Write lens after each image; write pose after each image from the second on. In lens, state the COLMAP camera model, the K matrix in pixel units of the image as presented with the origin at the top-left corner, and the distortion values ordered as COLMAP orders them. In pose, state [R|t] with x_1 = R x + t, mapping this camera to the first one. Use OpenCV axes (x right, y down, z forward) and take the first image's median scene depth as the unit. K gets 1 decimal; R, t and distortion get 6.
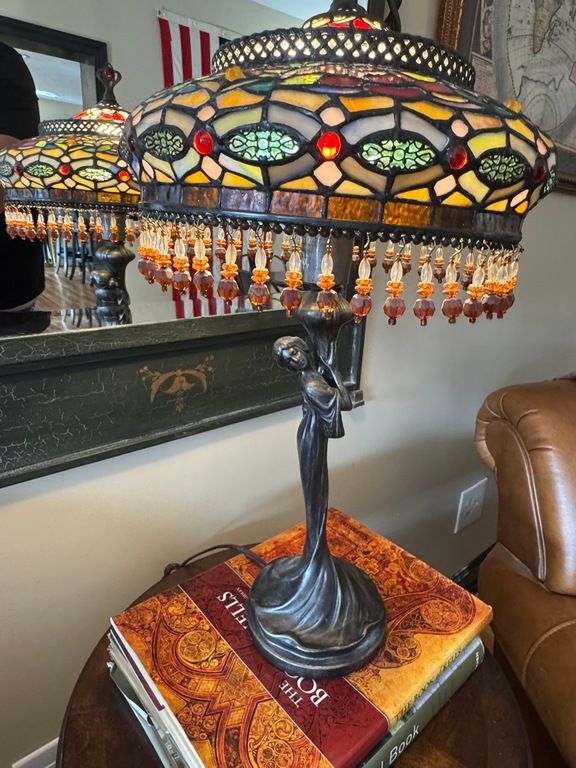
lens RADIAL K [[470.0, 0, 293.8], [0, 470.0, 370.4], [0, 0, 1]] dist [0.000436, 0.000928]
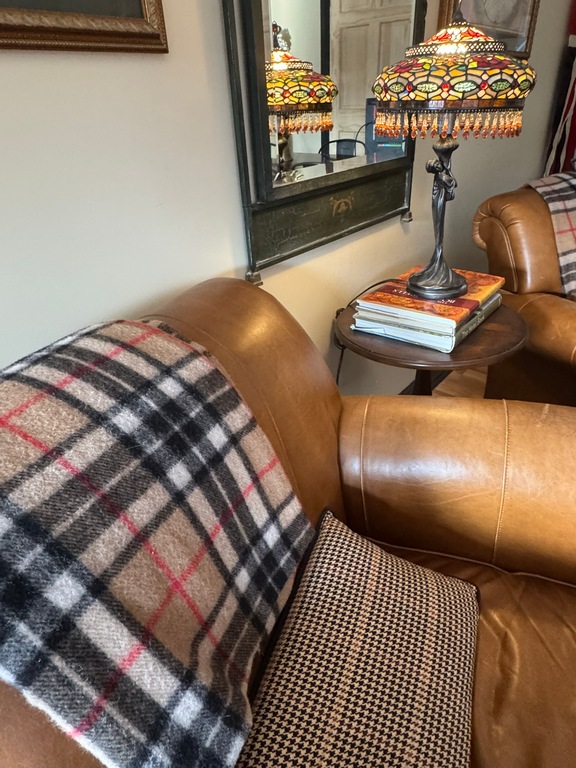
lens RADIAL K [[470.0, 0, 290.3], [0, 470.0, 380.8], [0, 0, 1]] dist [0.000436, 0.000928]
pose [[0.980443, -0.171437, 0.096643, -0.958504], [0.145419, 0.961978, 0.231196, 0.300239], [-0.132604, -0.212621, 0.968095, -1.267970]]
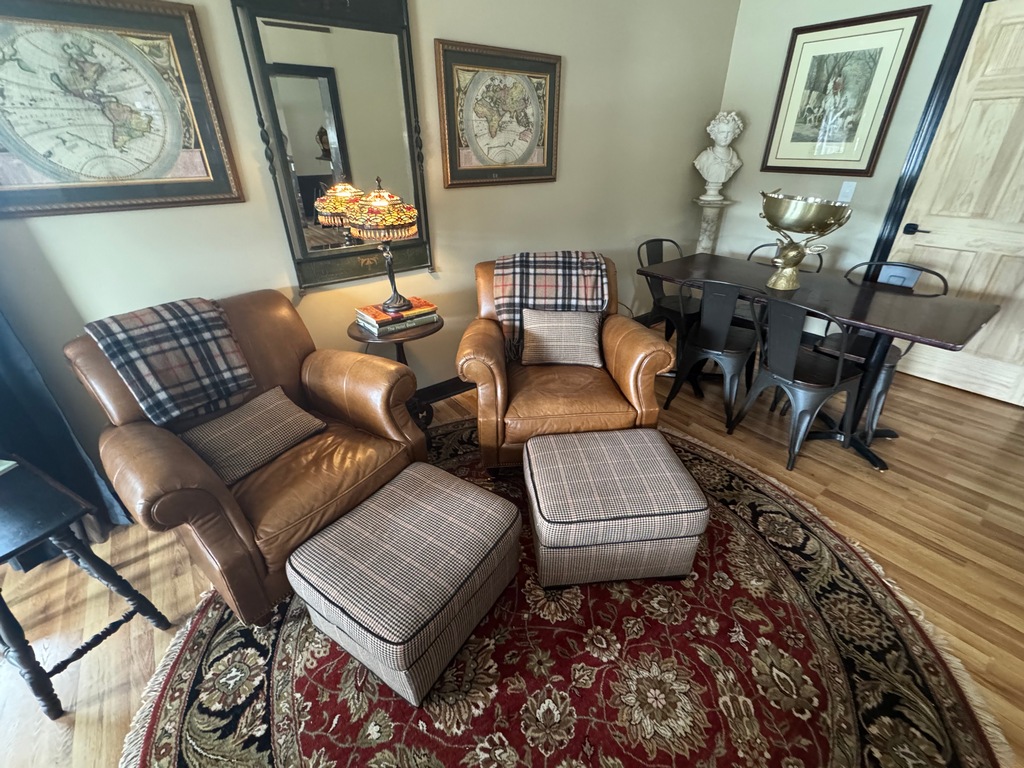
lens RADIAL K [[453.7, 0, 507.5], [0, 453.7, 385.9], [0, 0, 1]] dist [0.001197, 0.000261]
pose [[0.996740, -0.029609, -0.075047, 1.409808], [0.042061, 0.984511, 0.170200, 0.548775], [0.068846, -0.172802, 0.982548, -3.404758]]
